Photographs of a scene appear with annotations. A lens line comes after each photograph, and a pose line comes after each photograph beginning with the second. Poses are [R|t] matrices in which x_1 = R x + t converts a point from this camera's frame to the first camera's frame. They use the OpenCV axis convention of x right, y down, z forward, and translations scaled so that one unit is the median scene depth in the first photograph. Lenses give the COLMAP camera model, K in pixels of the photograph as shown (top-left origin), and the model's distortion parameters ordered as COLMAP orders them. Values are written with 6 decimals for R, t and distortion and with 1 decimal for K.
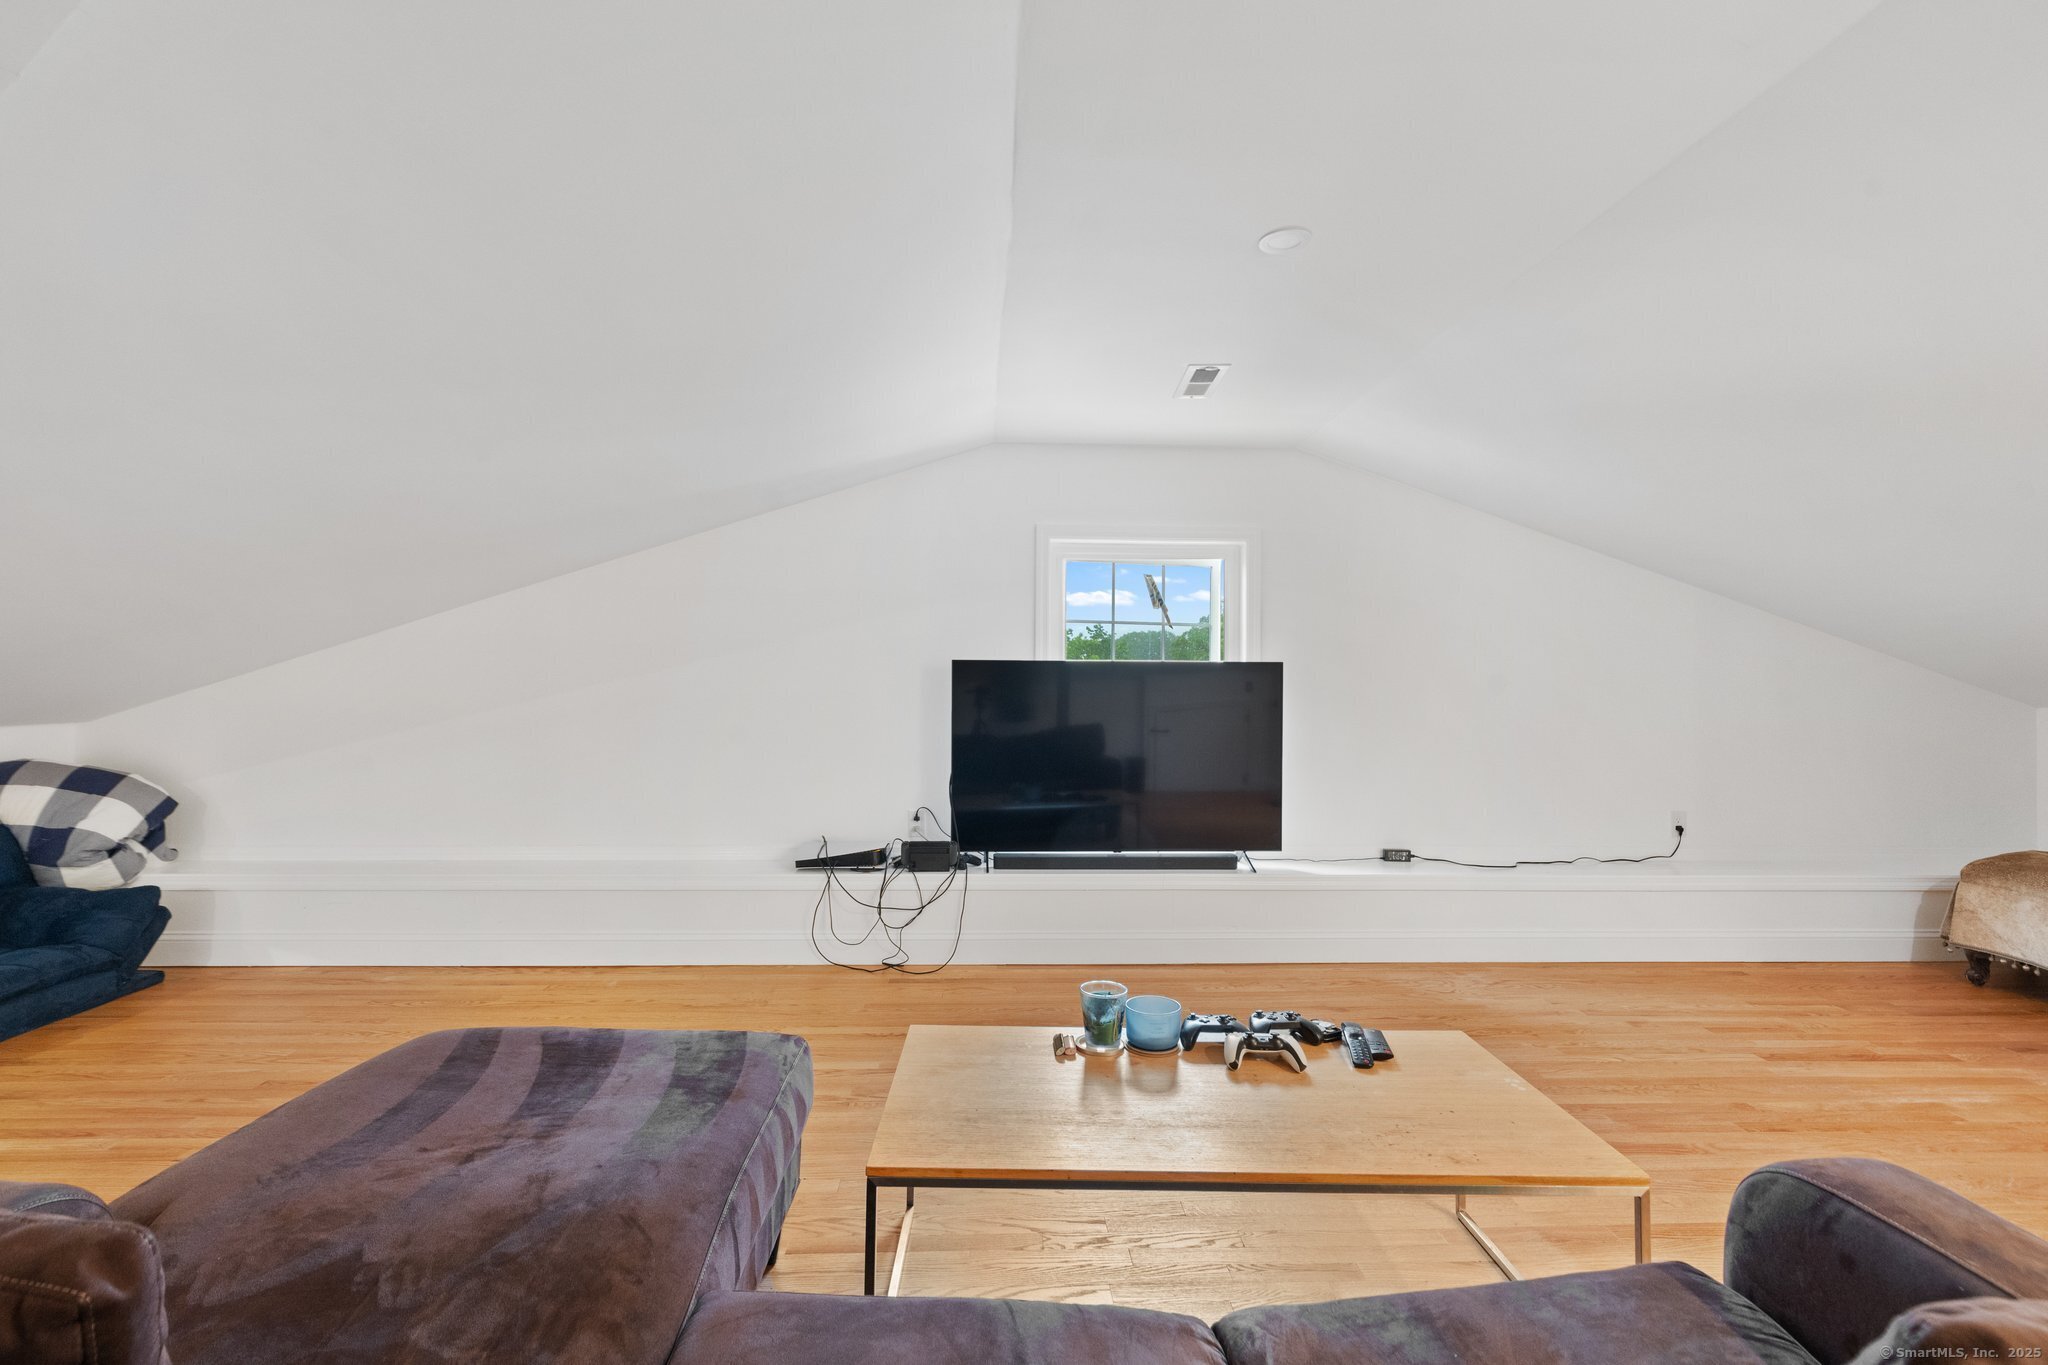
lens RADIAL K [[914.4, 0, 1013.2], [0, 914.4, 688.4], [0, 0, 1]] dist [0.001953, 0.000288]
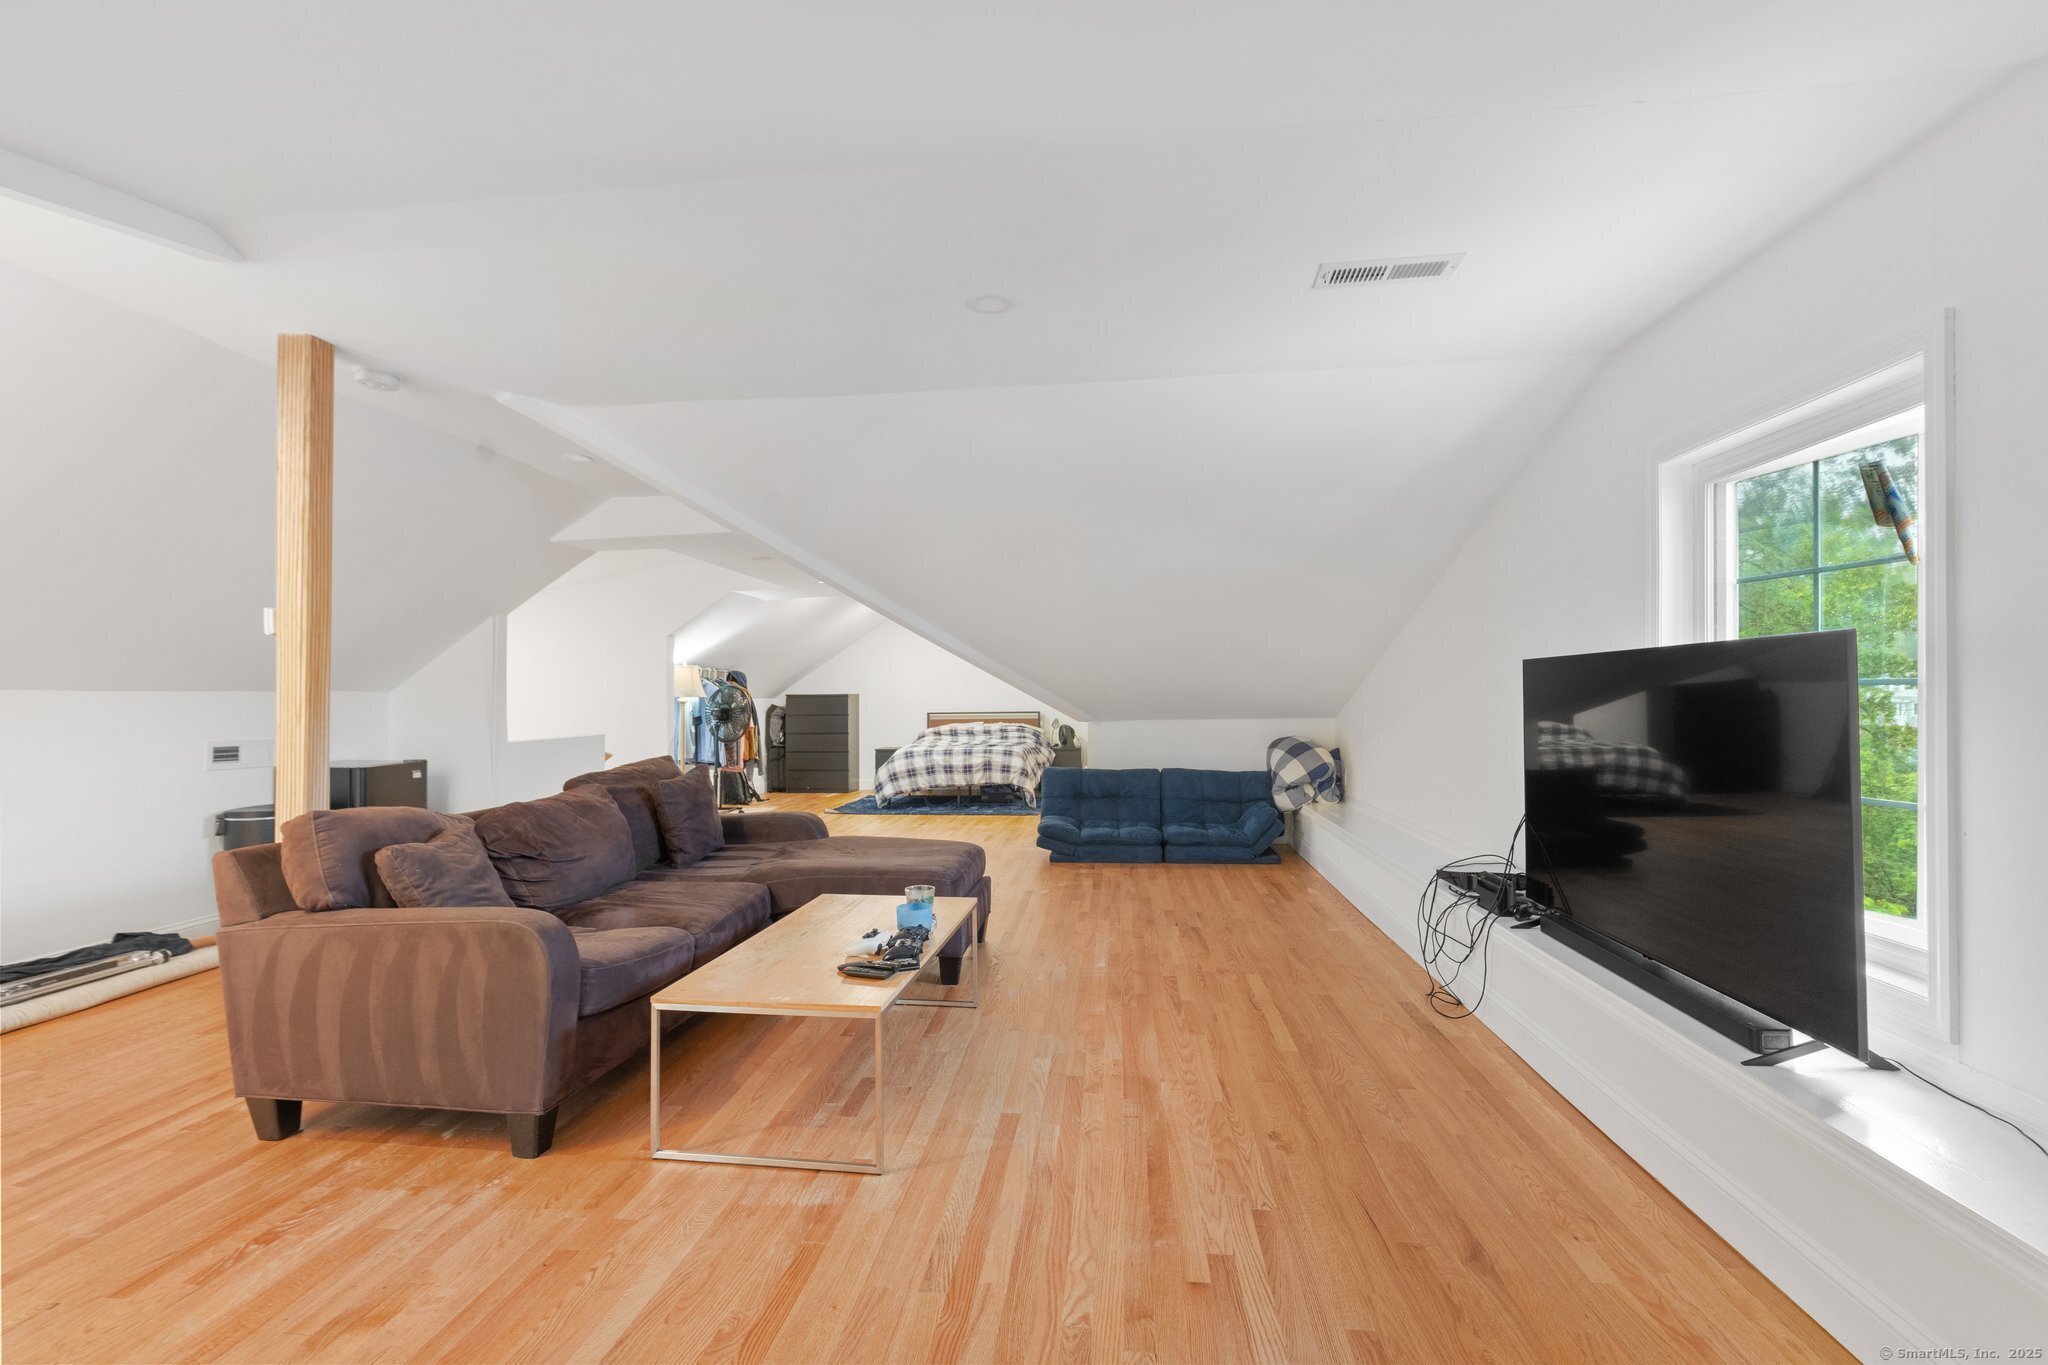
lens RADIAL K [[914.4, 0, 1013.2], [0, 914.4, 688.4], [0, 0, 1]] dist [0.001953, 0.000288]
pose [[-0.132769, -0.013803, -0.991051, 0.799729], [-0.002152, 0.999905, -0.013638, 0.008653], [0.991145, 0.000322, -0.132786, 0.675477]]
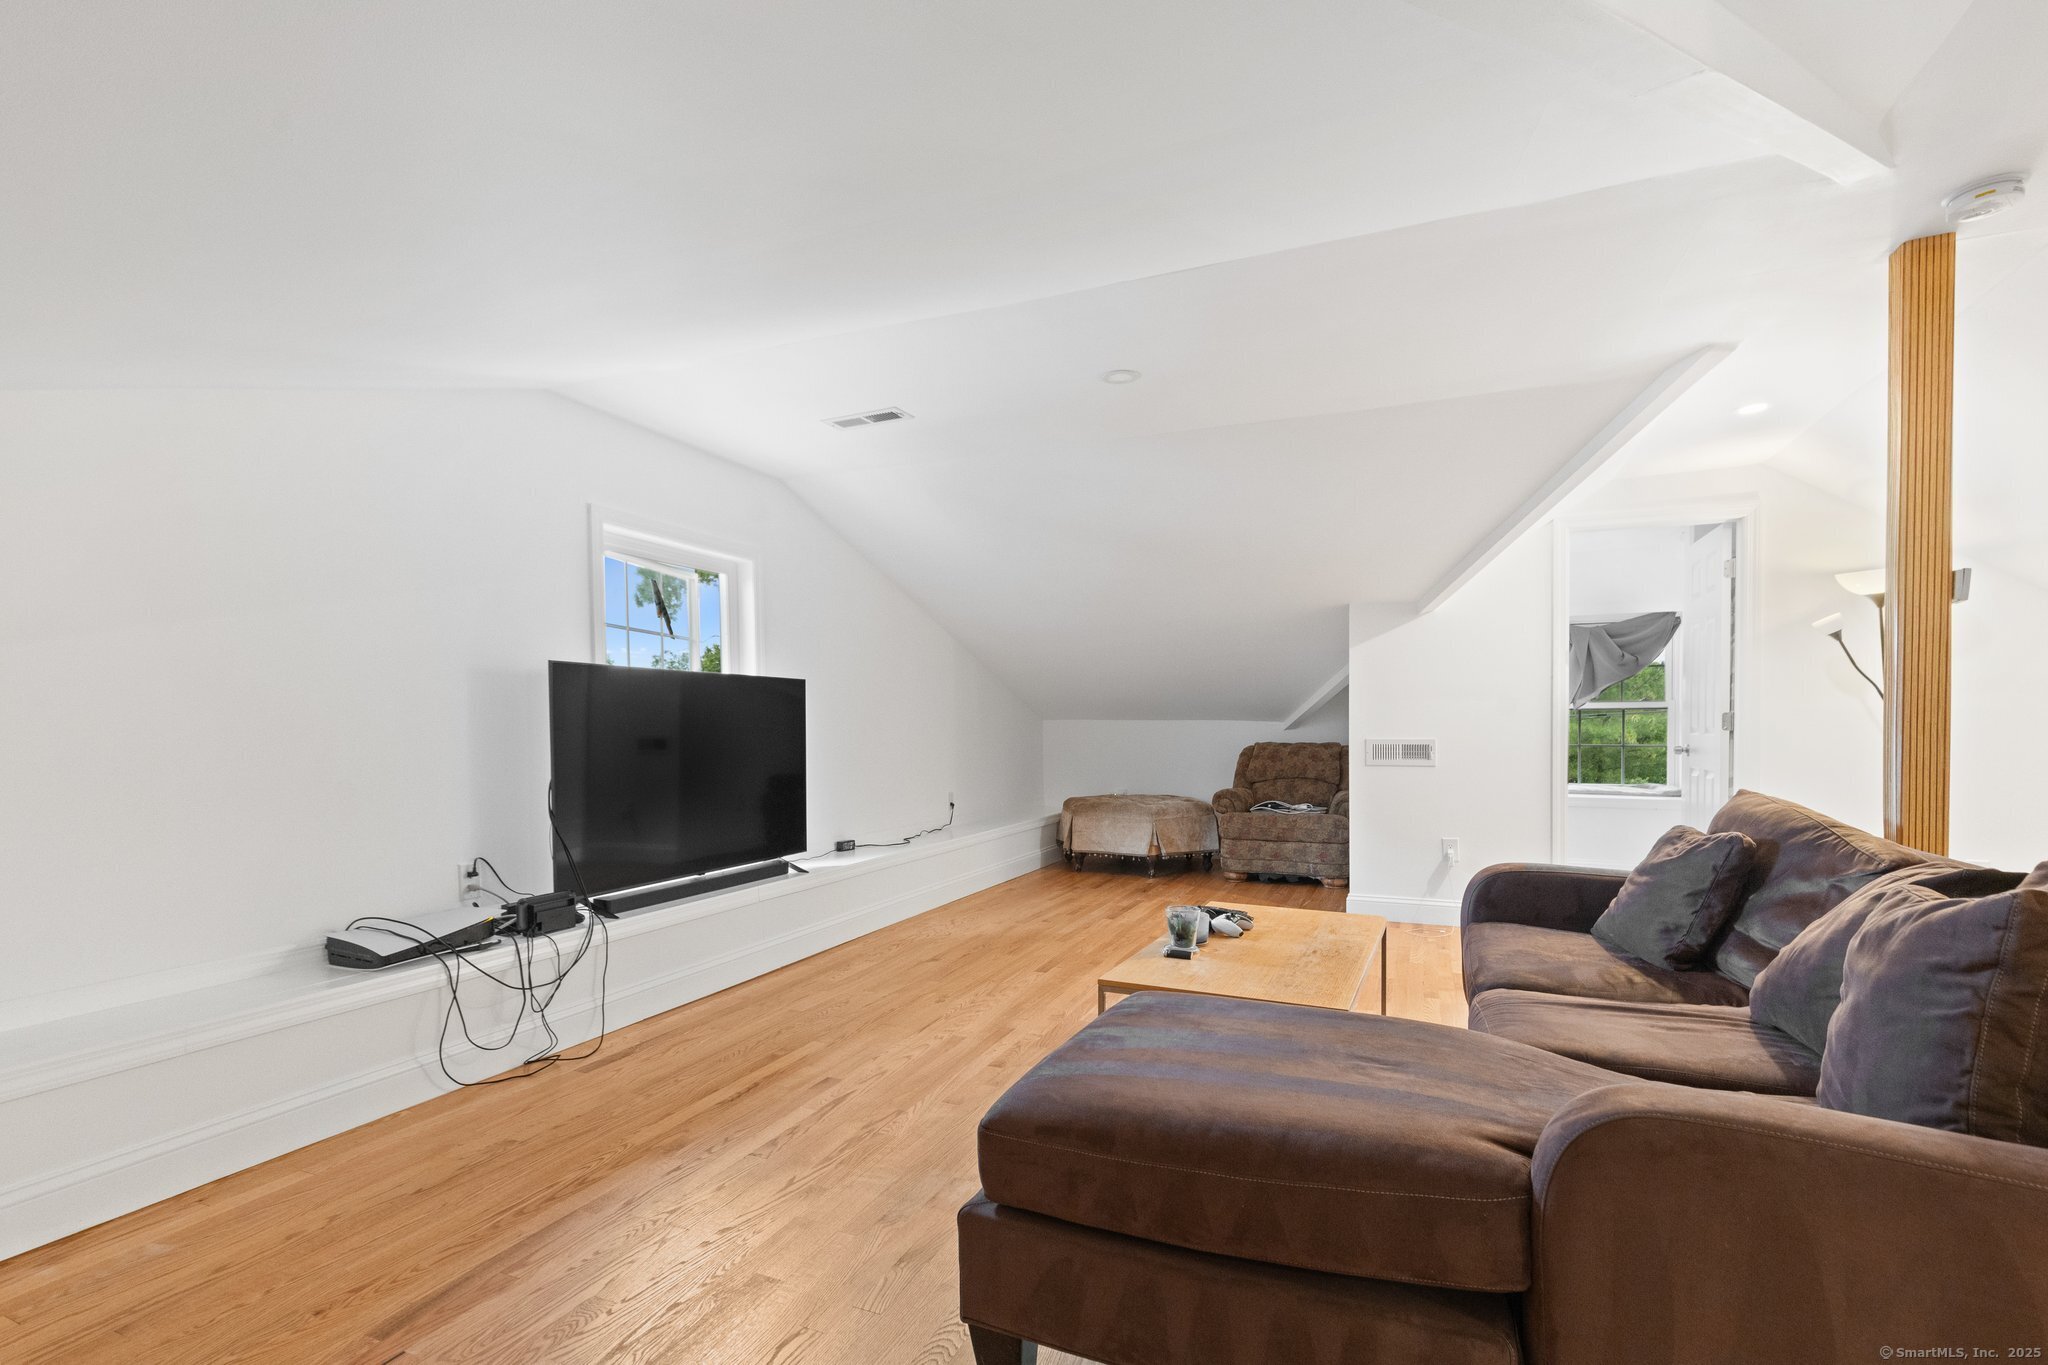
lens RADIAL K [[954.8, 0, 959.9], [0, 954.8, 736.9], [0, 0, 1]] dist [-0.000444, 0.000037]
pose [[0.456031, -0.017422, 0.889793, -0.657845], [0.008074, 0.999848, 0.015438, 0.024581], [-0.889927, 0.000144, 0.456102, 0.321334]]
